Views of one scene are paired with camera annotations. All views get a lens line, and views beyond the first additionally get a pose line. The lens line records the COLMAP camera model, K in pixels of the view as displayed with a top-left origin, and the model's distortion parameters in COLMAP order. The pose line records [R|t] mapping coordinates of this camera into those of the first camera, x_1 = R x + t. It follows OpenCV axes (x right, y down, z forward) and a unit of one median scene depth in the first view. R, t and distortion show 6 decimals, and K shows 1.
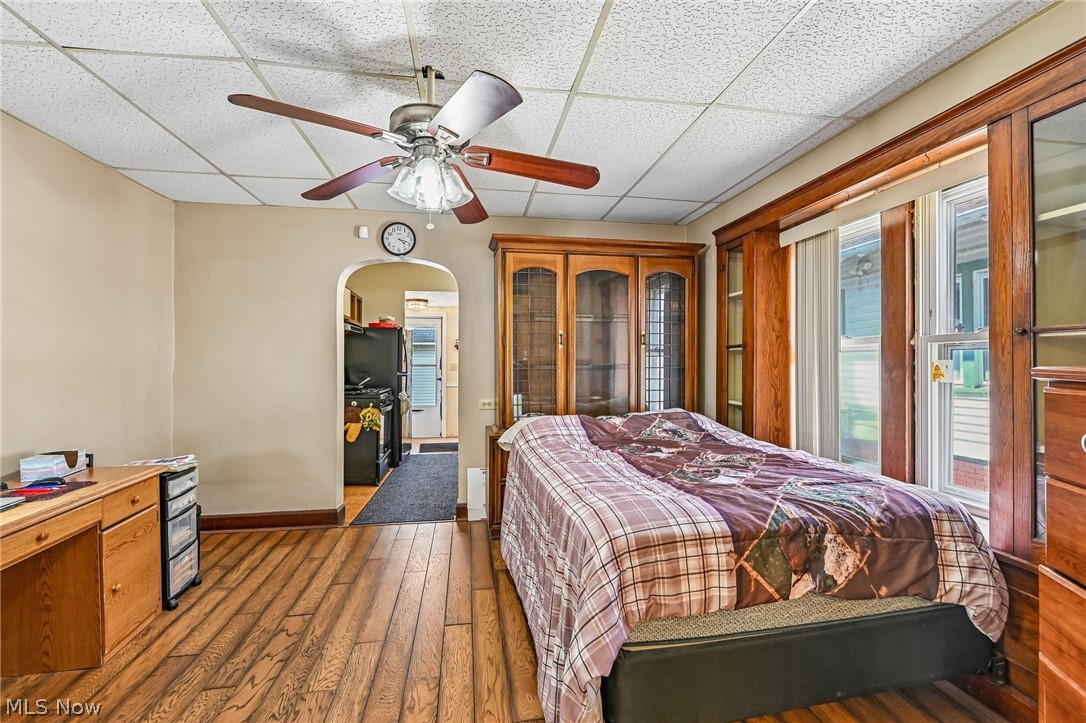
lens RADIAL K [[495.3, 0, 540.9], [0, 495.3, 364.6], [0, 0, 1]] dist [0.005333, -0.002618]
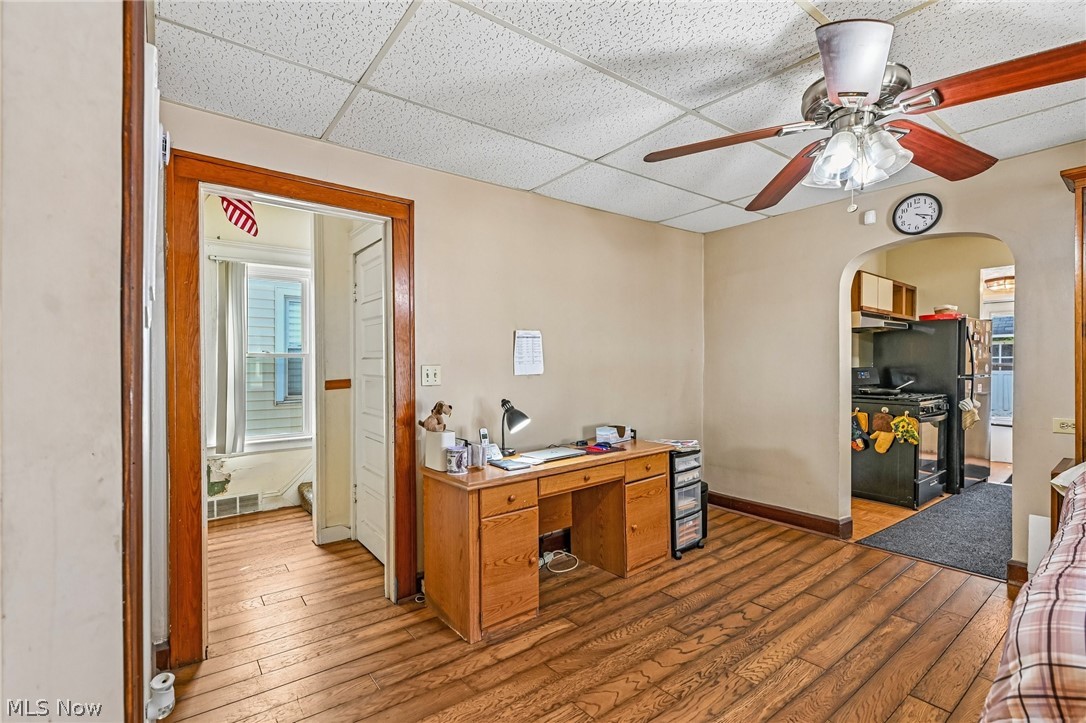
lens RADIAL K [[495.3, 0, 548.2], [0, 495.3, 363.7], [0, 0, 1]] dist [0.005333, -0.002618]
pose [[0.481641, -0.002761, -0.876364, 0.211768], [0.003325, 0.999994, -0.001323, -0.008115], [0.876362, -0.002277, 0.481648, 0.095867]]
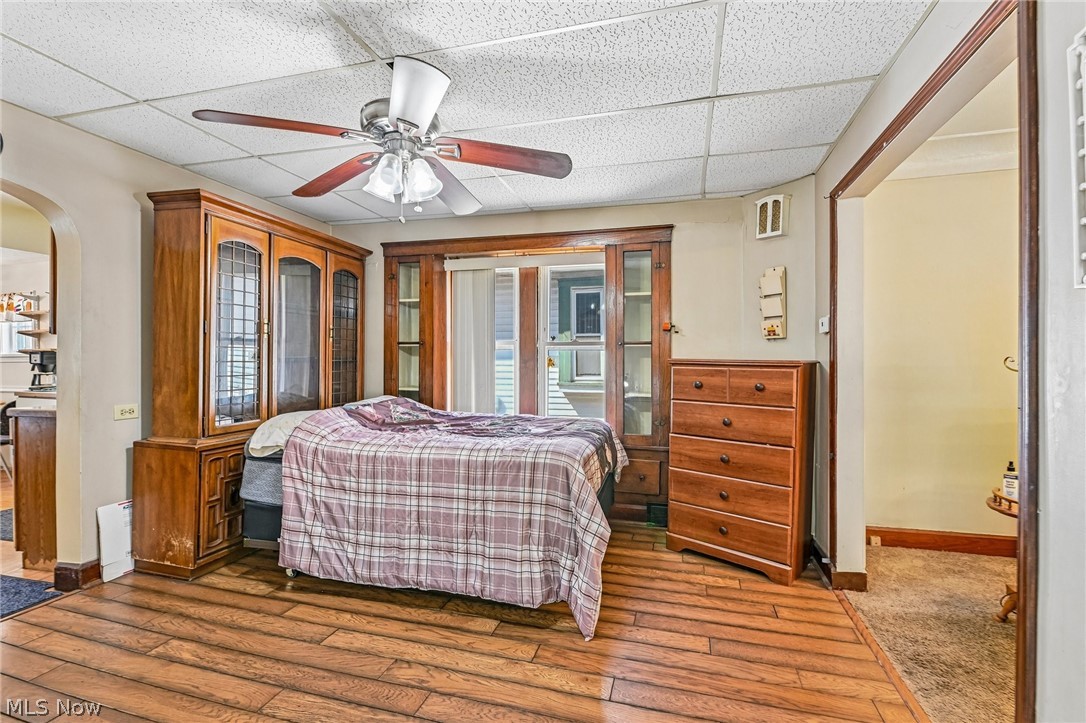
lens RADIAL K [[495.3, 0, 548.6], [0, 495.3, 365.7], [0, 0, 1]] dist [0.005333, -0.002618]
pose [[0.417509, -0.008468, 0.908633, -0.763187], [-0.002123, 0.999945, 0.010294, 0.007681], [-0.908670, -0.006227, 0.417468, 0.223700]]
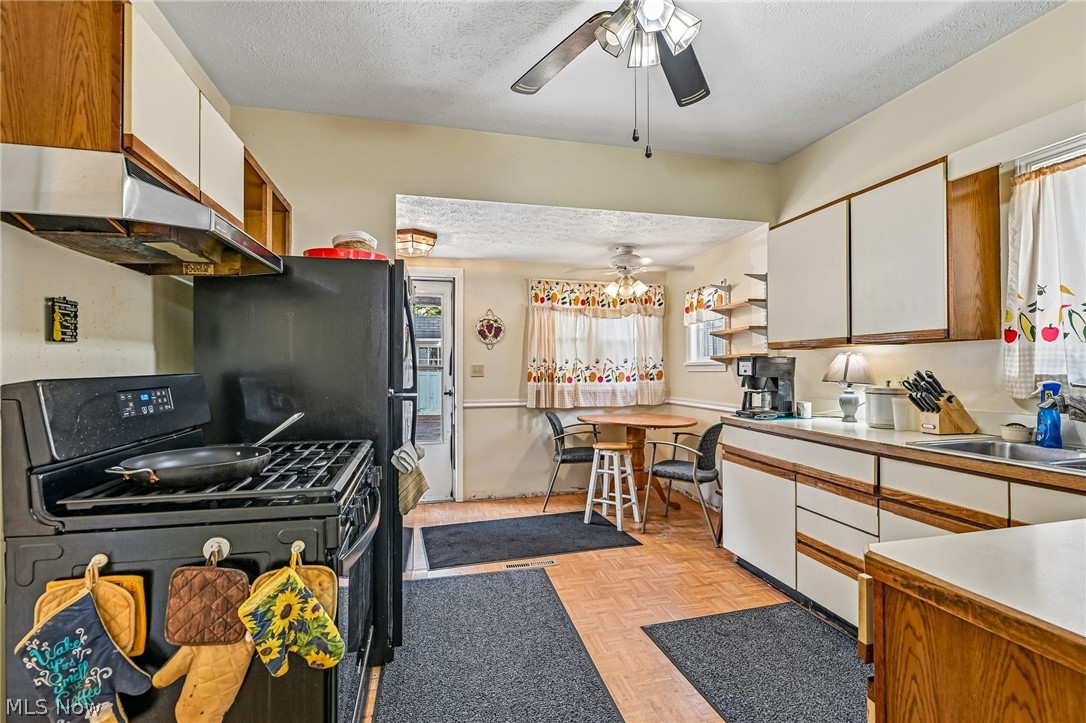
lens RADIAL K [[495.3, 0, 542.2], [0, 495.3, 370.5], [0, 0, 1]] dist [0.005333, -0.002618]
pose [[0.996740, -0.002539, 0.080643, -0.488312], [0.001761, 0.999951, 0.009717, -0.002687], [-0.080664, -0.009544, 0.996696, 1.499443]]
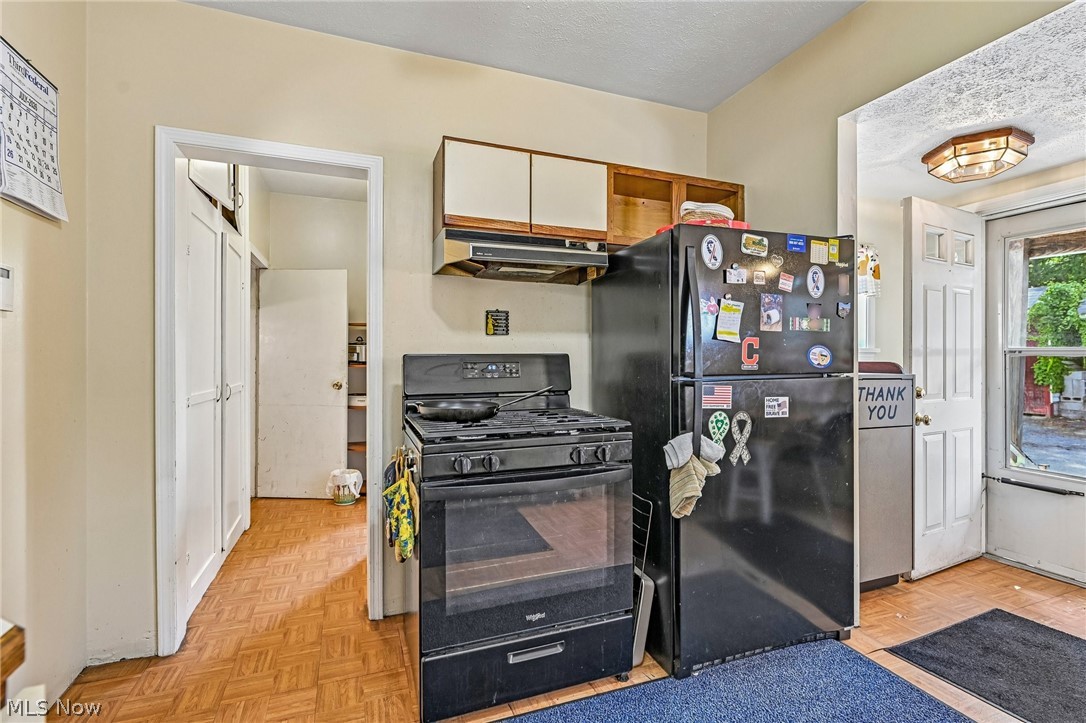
lens RADIAL K [[495.3, 0, 544.1], [0, 495.3, 355.4], [0, 0, 1]] dist [0.005333, -0.002618]
pose [[0.212527, -0.001205, -0.977154, -0.011154], [0.002270, 0.999997, -0.000739, 0.011125], [0.977153, -0.002061, 0.212529, 1.983070]]
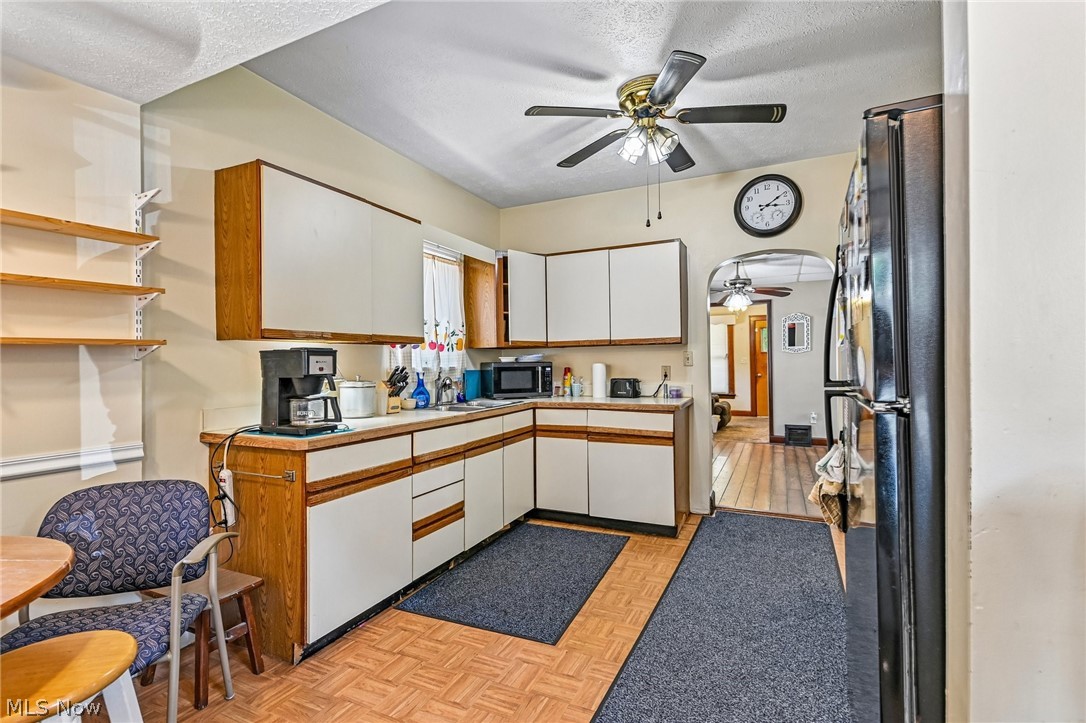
lens RADIAL K [[495.3, 0, 550.9], [0, 495.3, 361.8], [0, 0, 1]] dist [0.005333, -0.002618]
pose [[-0.832441, 0.004835, 0.554092, -0.698395], [0.006815, 0.999976, 0.001513, 0.000402], [-0.554071, 0.005036, -0.832454, 3.113413]]
